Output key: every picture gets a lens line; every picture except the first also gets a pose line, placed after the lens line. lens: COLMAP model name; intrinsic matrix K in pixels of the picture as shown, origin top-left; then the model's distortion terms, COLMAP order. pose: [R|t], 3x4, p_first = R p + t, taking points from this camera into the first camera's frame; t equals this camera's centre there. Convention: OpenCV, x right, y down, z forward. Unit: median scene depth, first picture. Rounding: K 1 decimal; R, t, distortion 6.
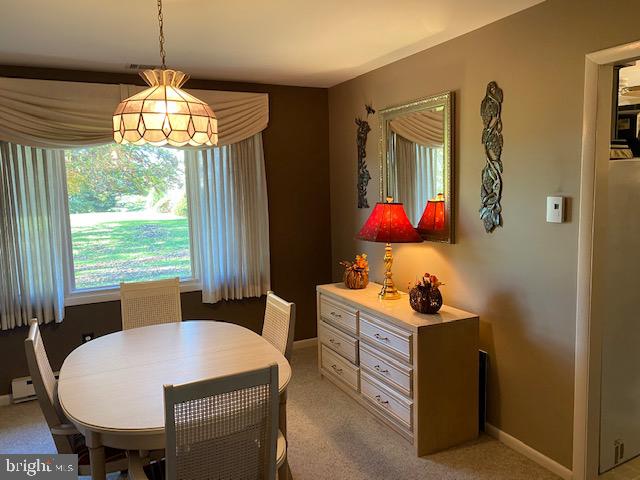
lens RADIAL K [[487.1, 0, 313.9], [0, 487.1, 240.4], [0, 0, 1]] dist [0.007840, -0.021314]
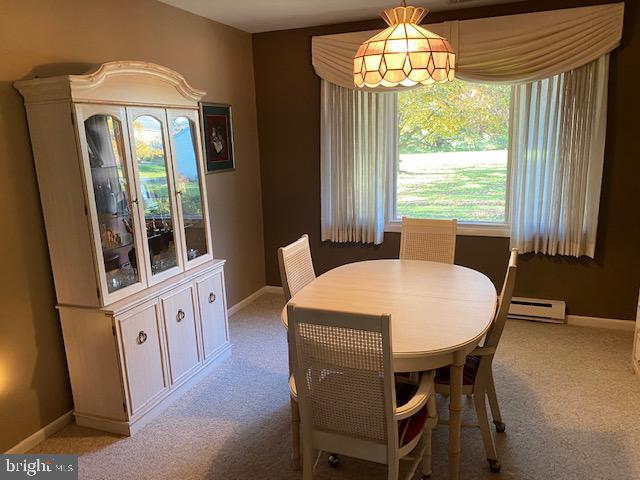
lens RADIAL K [[487.1, 0, 318.0], [0, 487.1, 238.3], [0, 0, 1]] dist [0.007840, -0.021314]
pose [[0.671595, 0.164428, -0.722443, 0.255937], [-0.072921, 0.984999, 0.156397, -0.020871], [0.737322, -0.052354, 0.673510, 0.128324]]
